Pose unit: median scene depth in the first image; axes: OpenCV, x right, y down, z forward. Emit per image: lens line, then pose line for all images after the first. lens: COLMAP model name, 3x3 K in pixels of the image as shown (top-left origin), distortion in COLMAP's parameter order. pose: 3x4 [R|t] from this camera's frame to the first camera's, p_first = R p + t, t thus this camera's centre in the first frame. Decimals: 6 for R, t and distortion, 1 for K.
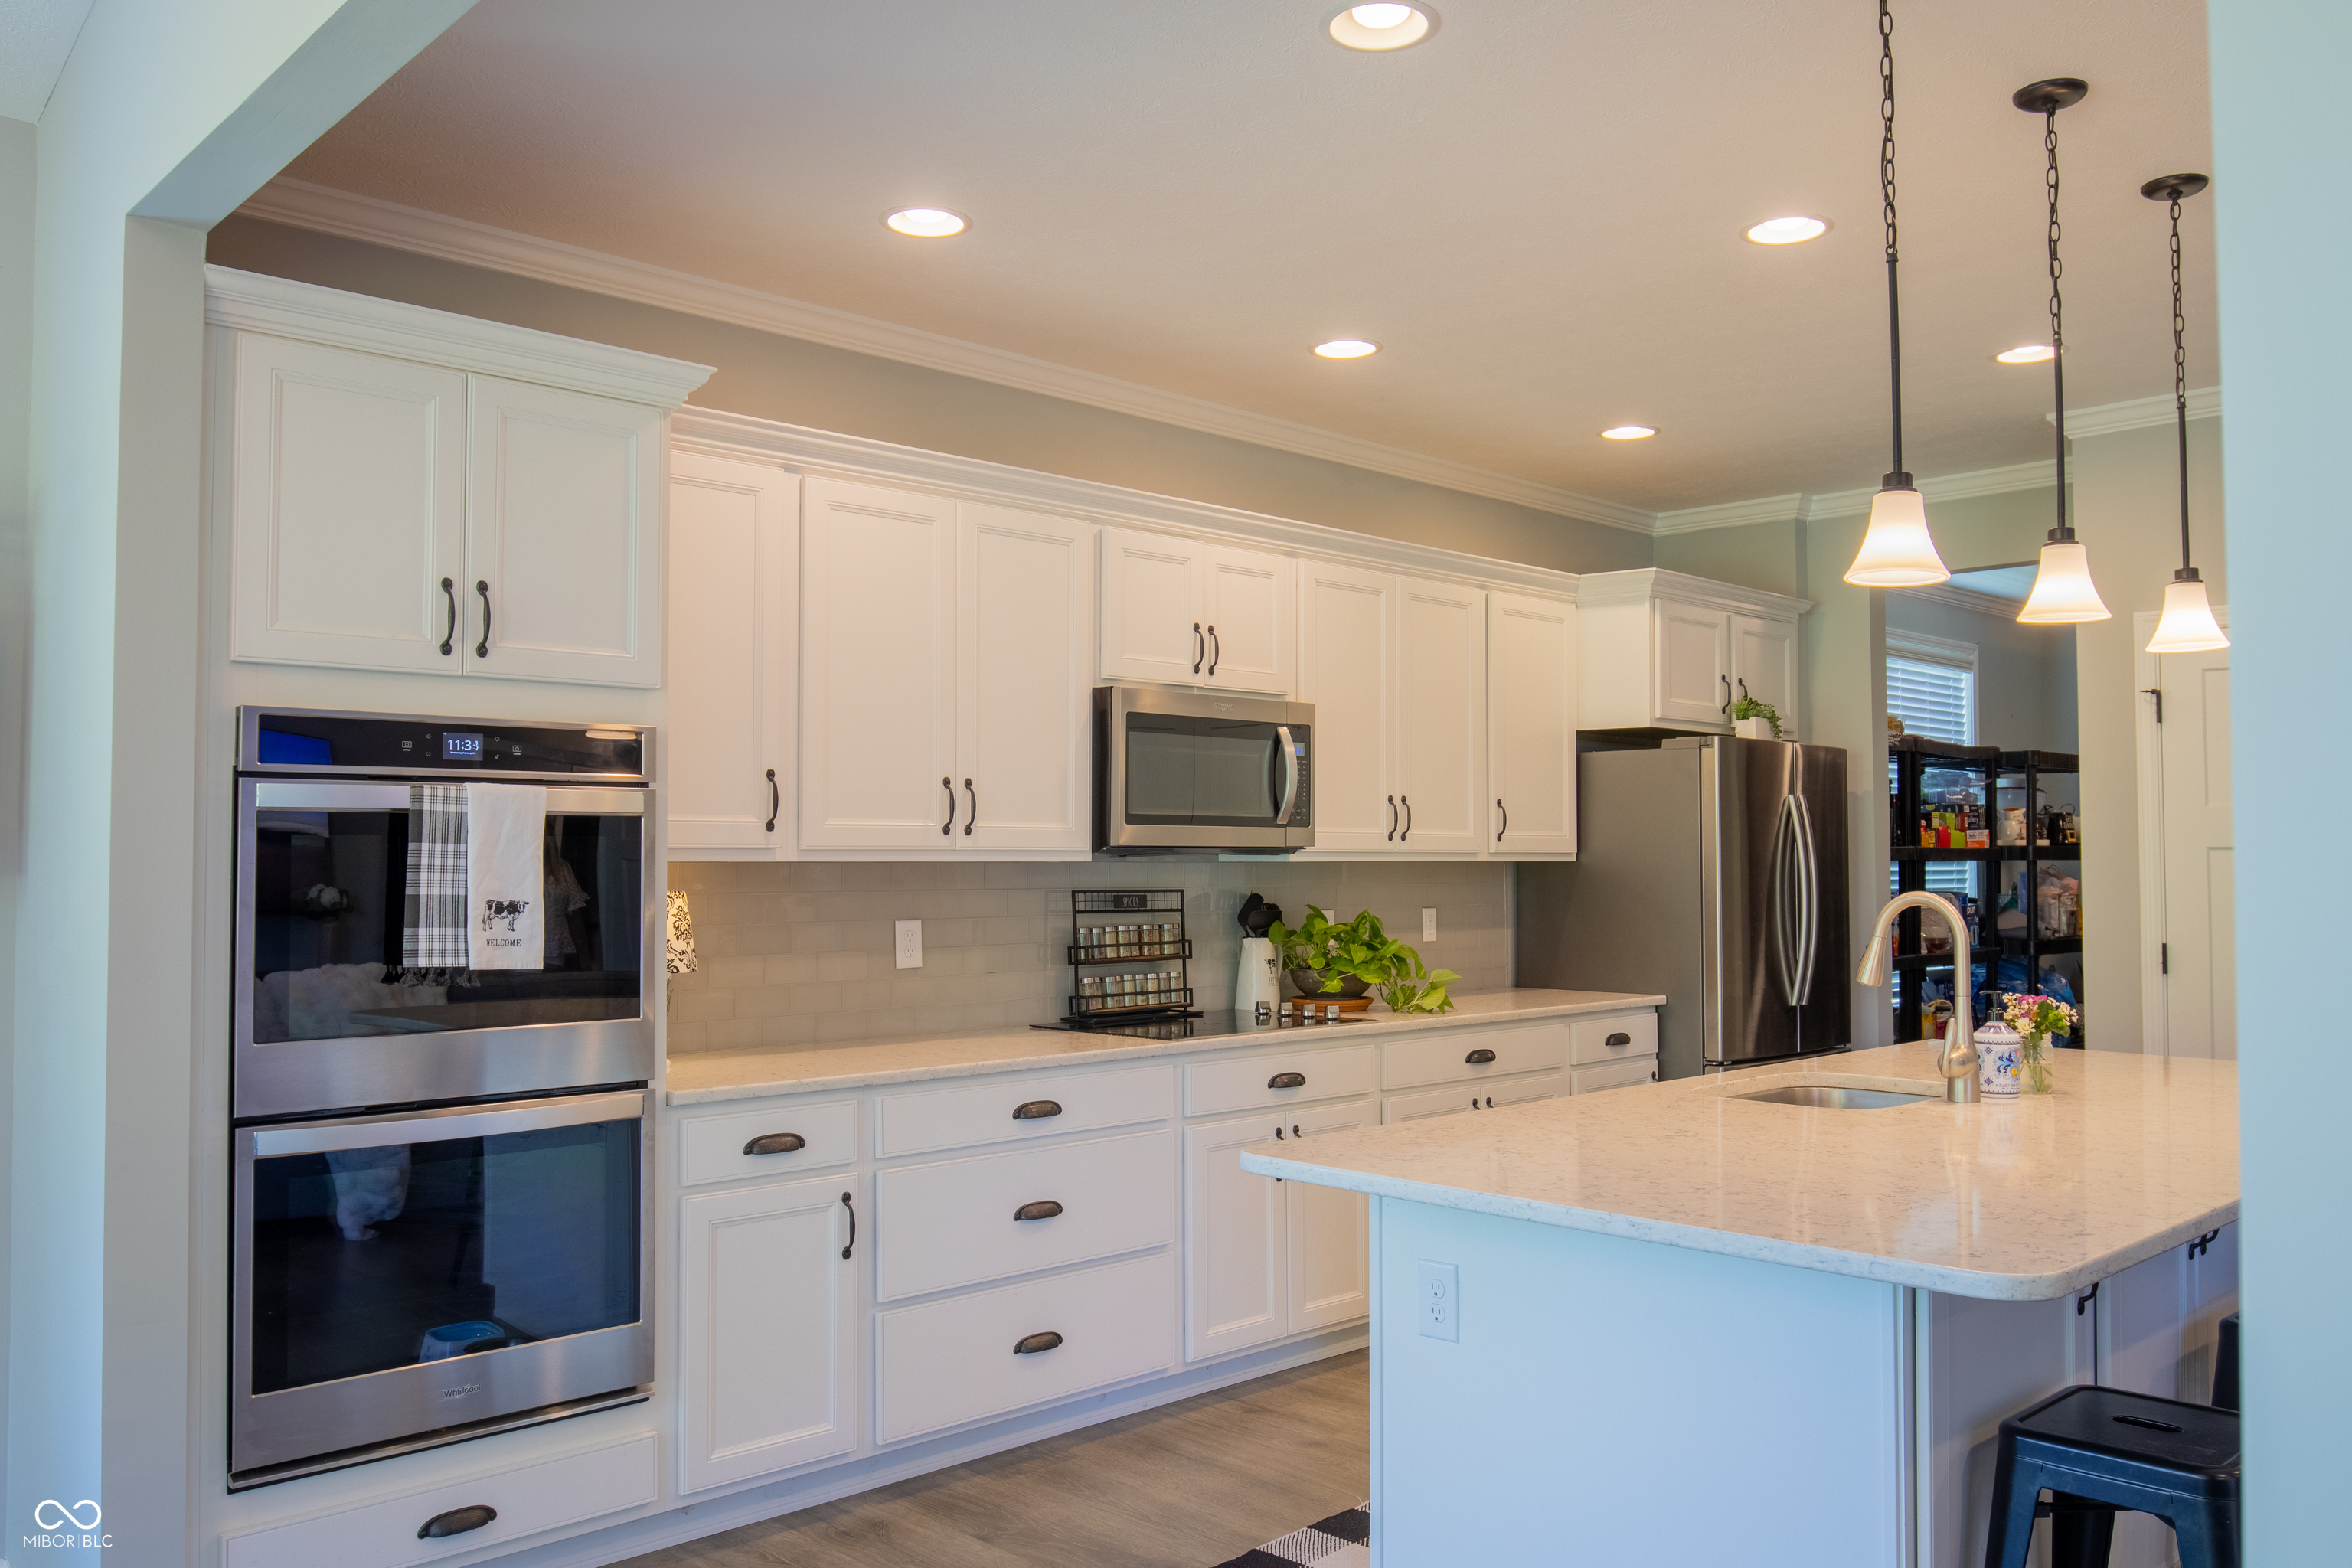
lens RADIAL K [[1809.2, 0, 1173.2], [0, 1809.2, 781.7], [0, 0, 1]] dist [-0.032331, 0.013049]
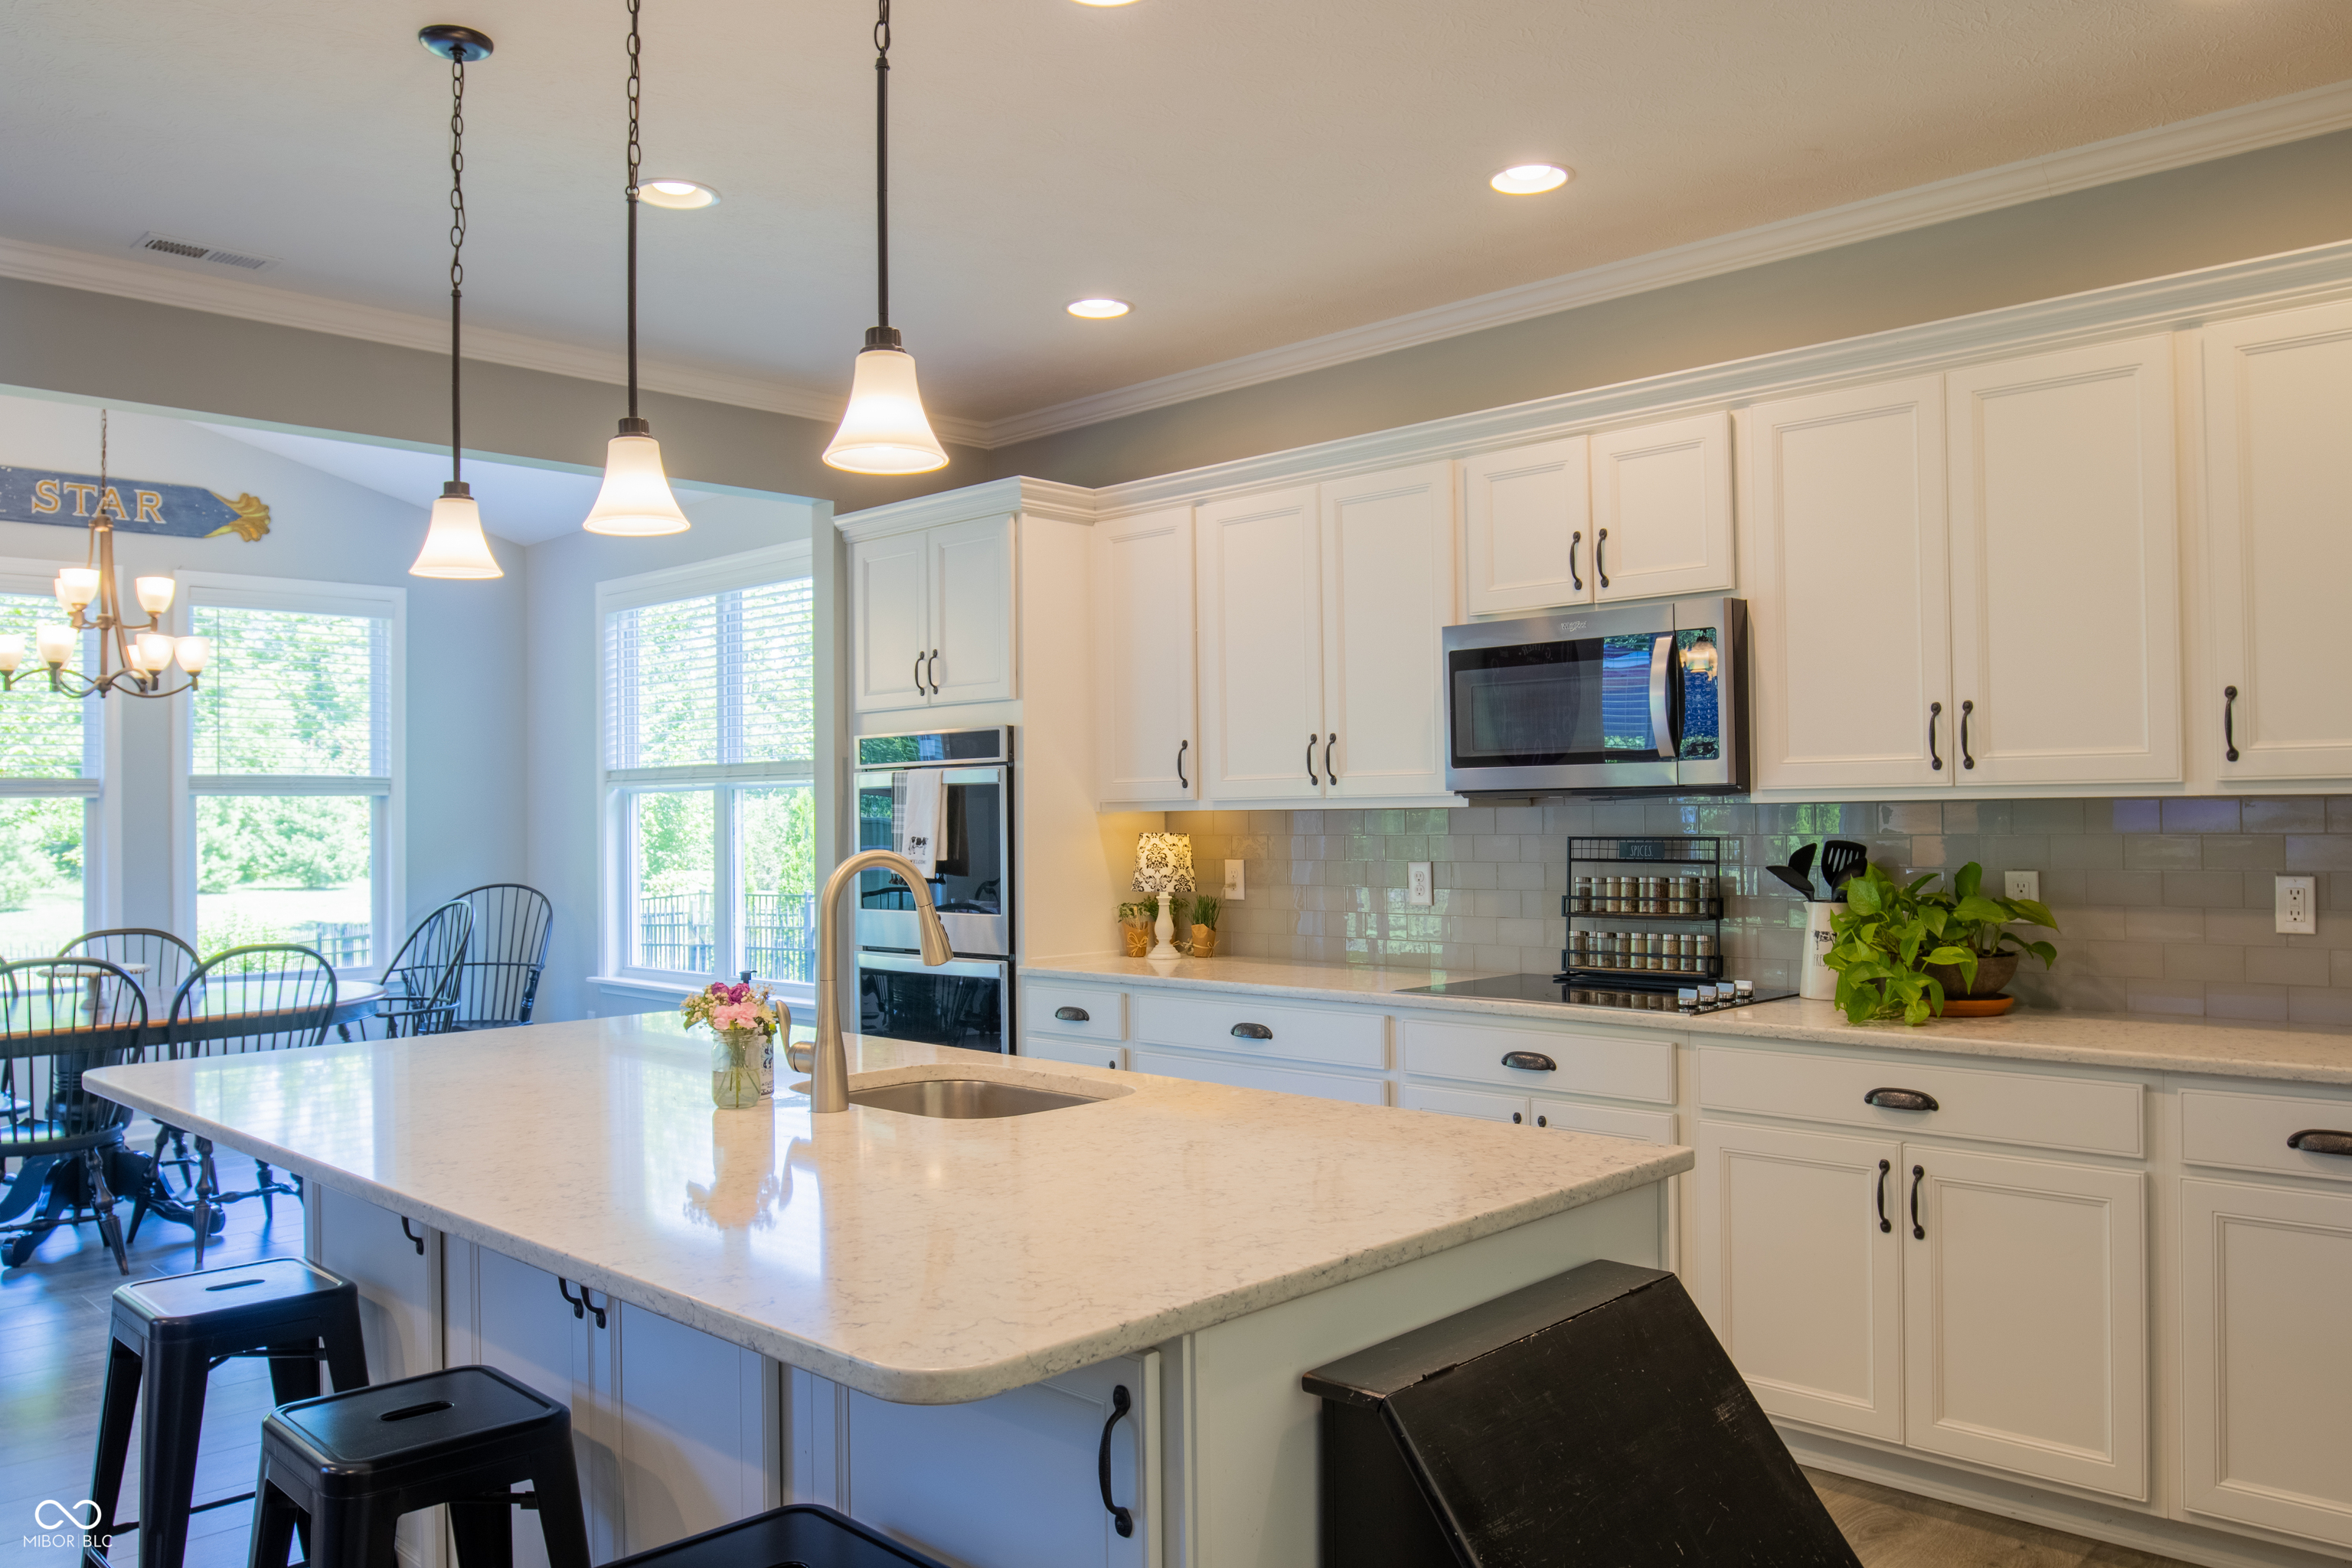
lens RADIAL K [[1736.4, 0, 1191.1], [0, 1736.4, 783.9], [0, 0, 1]] dist [-0.028569, -0.005439]
pose [[0.042614, -0.016372, -0.998957, 0.798182], [0.056827, 0.998287, -0.013937, 0.032888], [0.997474, -0.056173, 0.043471, 0.735384]]
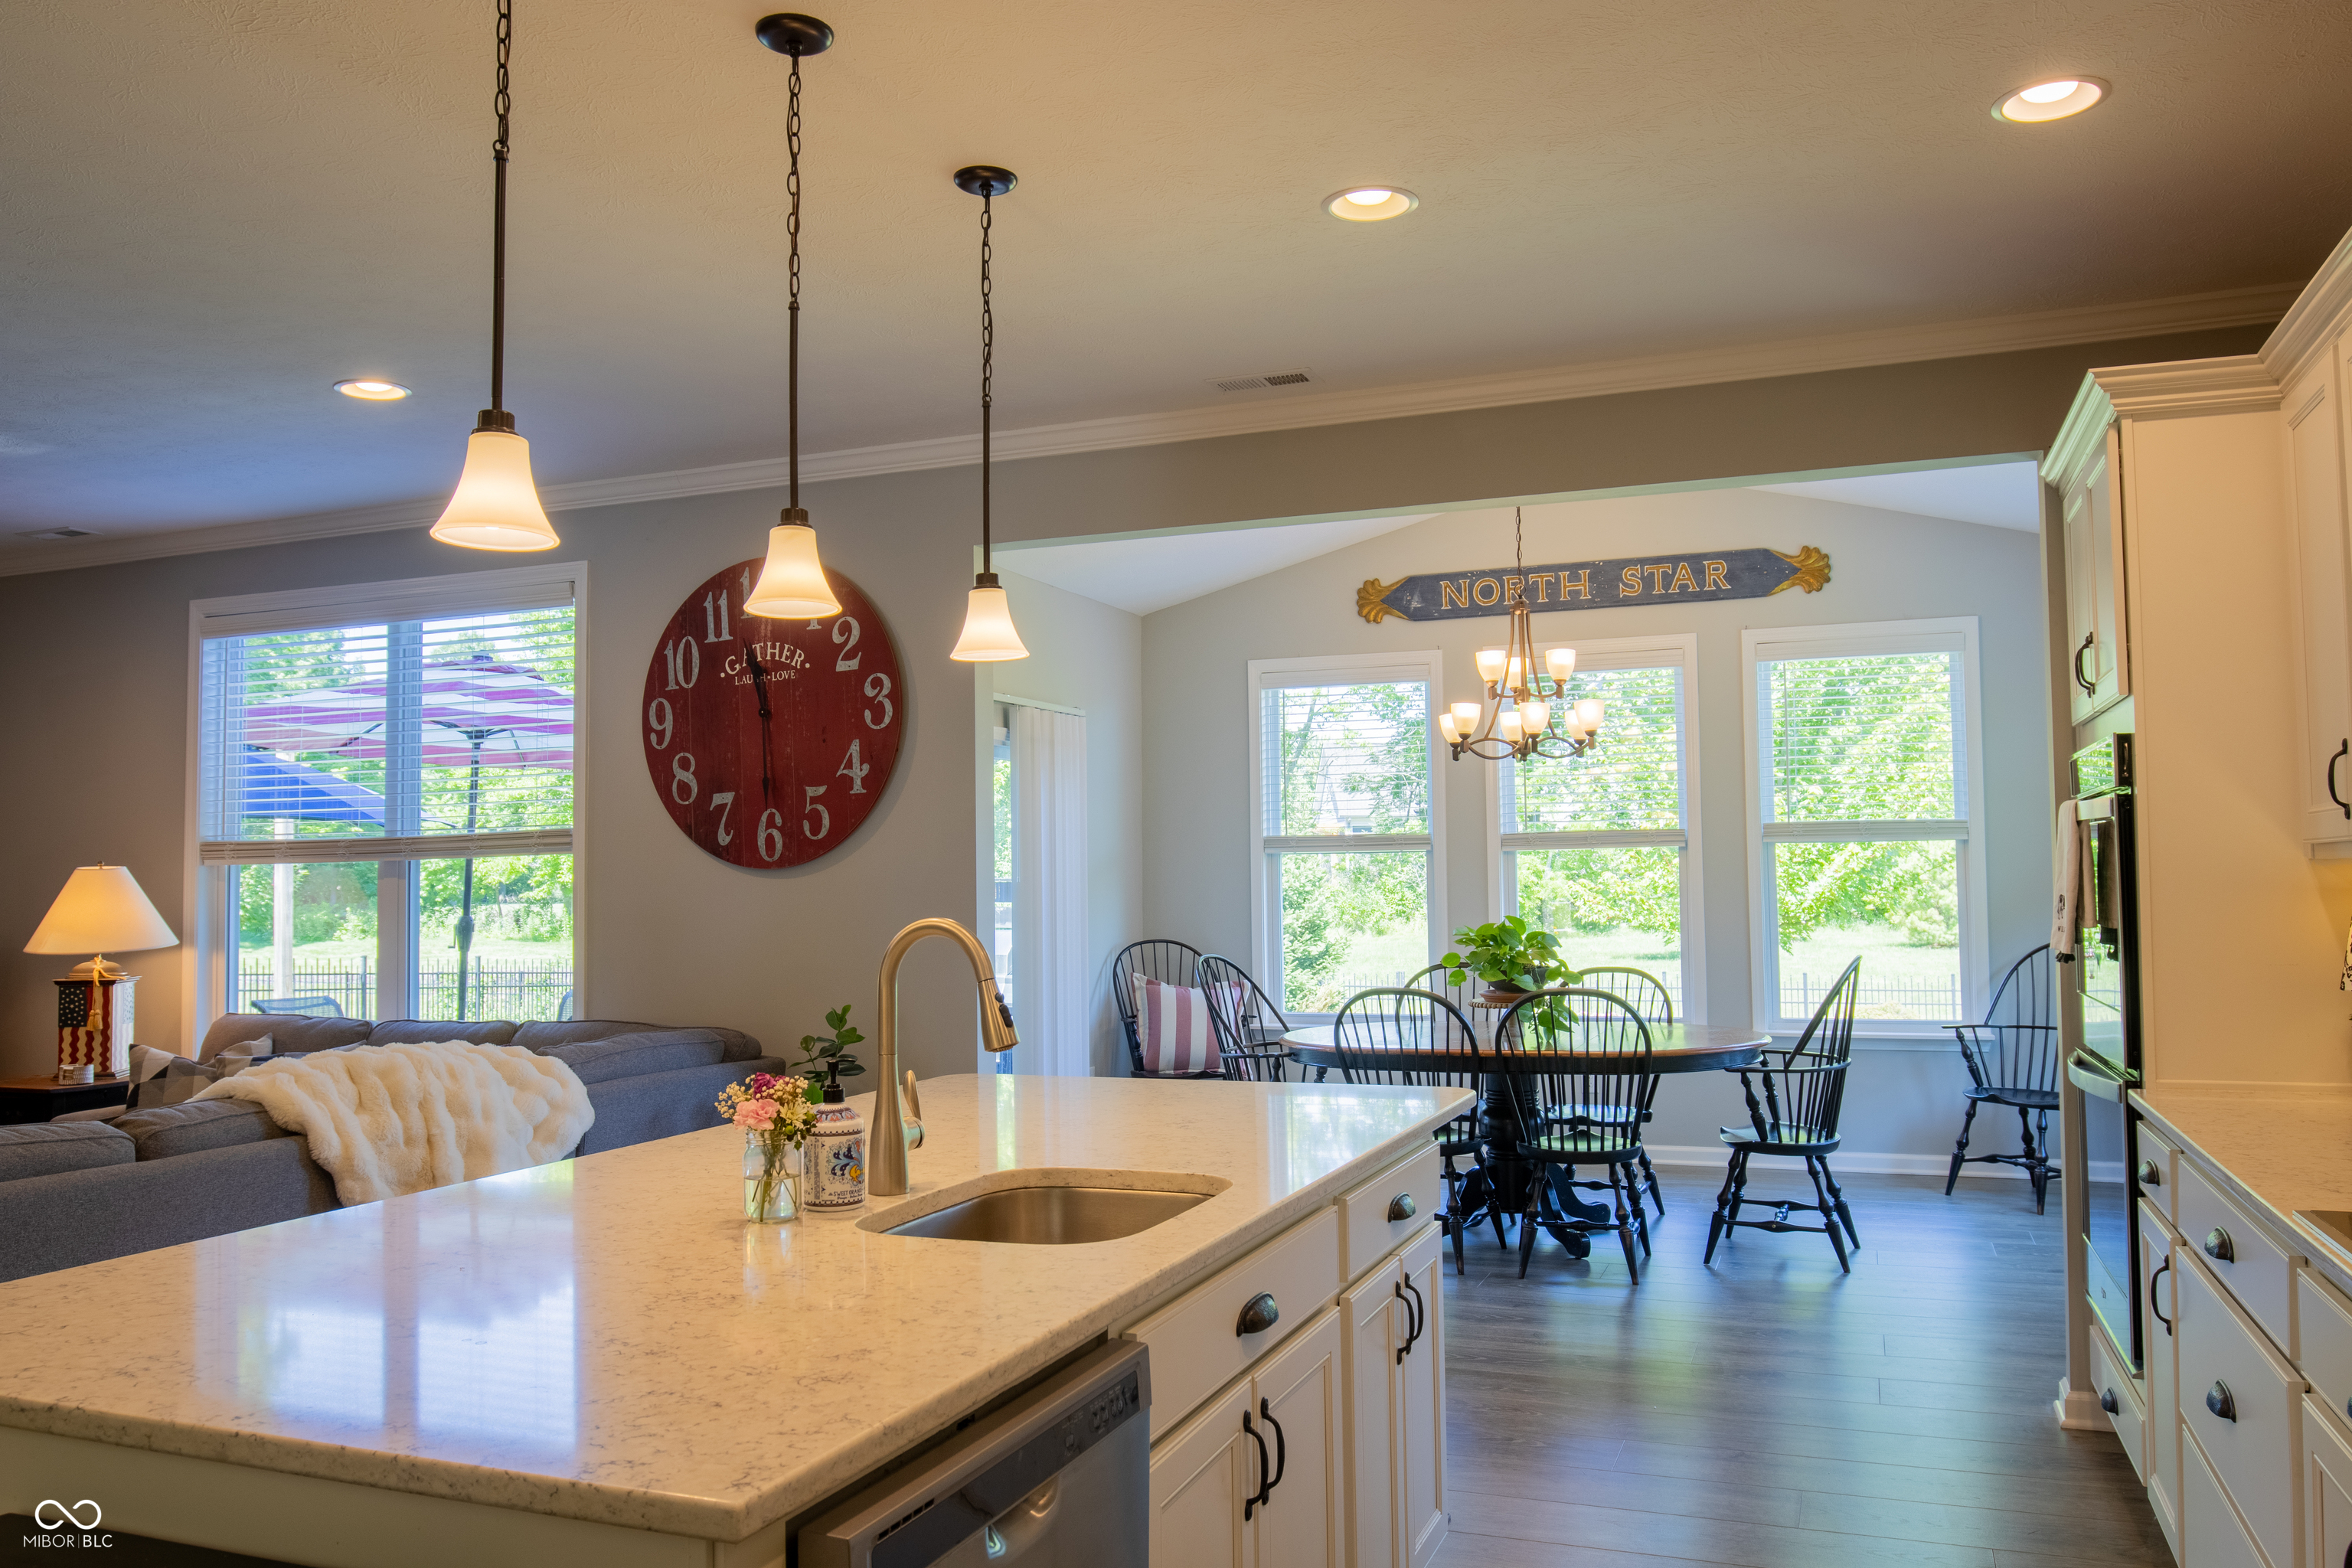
lens RADIAL K [[1736.4, 0, 1198.4], [0, 1736.4, 786.9], [0, 0, 1]] dist [-0.028569, -0.005439]
pose [[-0.904139, -0.009062, -0.427142, 0.414881], [0.034042, 0.995068, -0.093166, 0.050512], [0.425880, -0.098776, -0.899372, 1.123606]]
